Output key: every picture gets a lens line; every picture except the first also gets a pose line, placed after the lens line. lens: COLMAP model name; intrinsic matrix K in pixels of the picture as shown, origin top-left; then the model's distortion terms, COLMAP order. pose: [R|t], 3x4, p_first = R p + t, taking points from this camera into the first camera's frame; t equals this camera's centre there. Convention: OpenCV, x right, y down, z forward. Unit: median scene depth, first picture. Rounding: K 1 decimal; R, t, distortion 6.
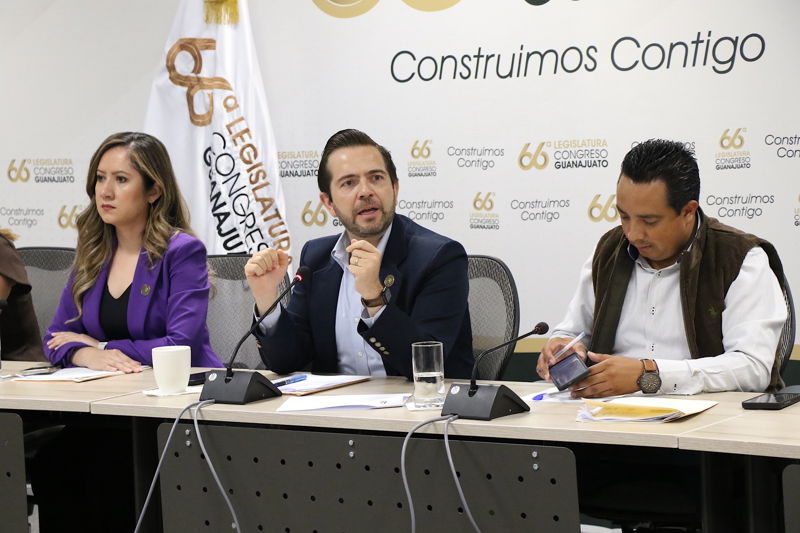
lens RADIAL K [[2241.1, 0, 389.8], [0, 2241.1, 244.9], [0, 0, 1]] dist [0.665156, 0.000000]
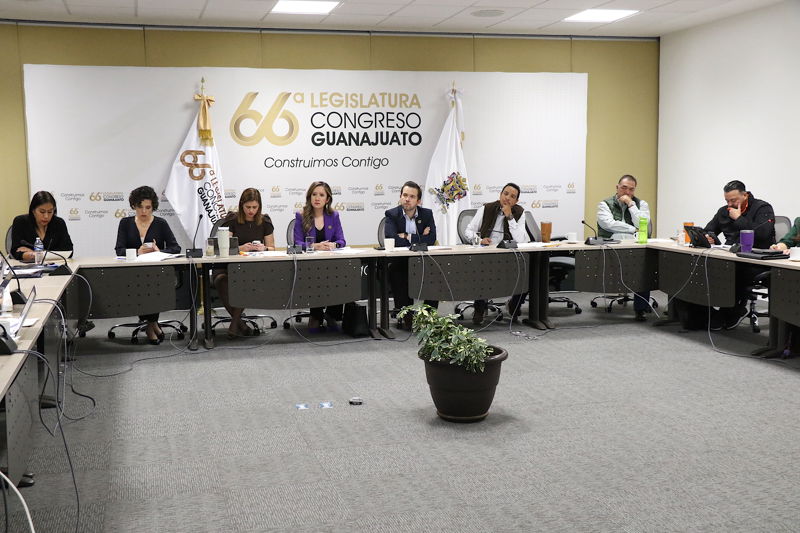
lens RADIAL K [[955.4, 0, 399.8], [0, 955.4, 283.4], [0, 0, 1]] dist [-0.004867, 0.000000]
pose [[0.649518, -0.059897, 0.757983, -0.951400], [0.031183, 0.998152, 0.052155, 0.027306], [-0.759706, -0.010239, 0.650186, -0.013877]]
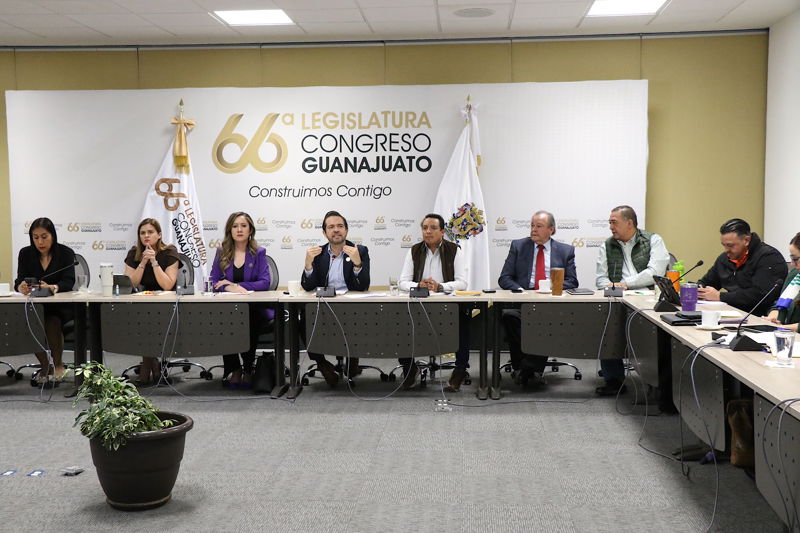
lens RADIAL K [[1056.9, 0, 383.8], [0, 1056.9, 259.0], [0, 0, 1]] dist [0.050309, 0.000000]
pose [[0.869834, 0.003128, 0.493335, -0.536367], [0.004775, 0.999880, -0.014758, 0.027277], [-0.493322, 0.015193, 0.869714, -0.248199]]
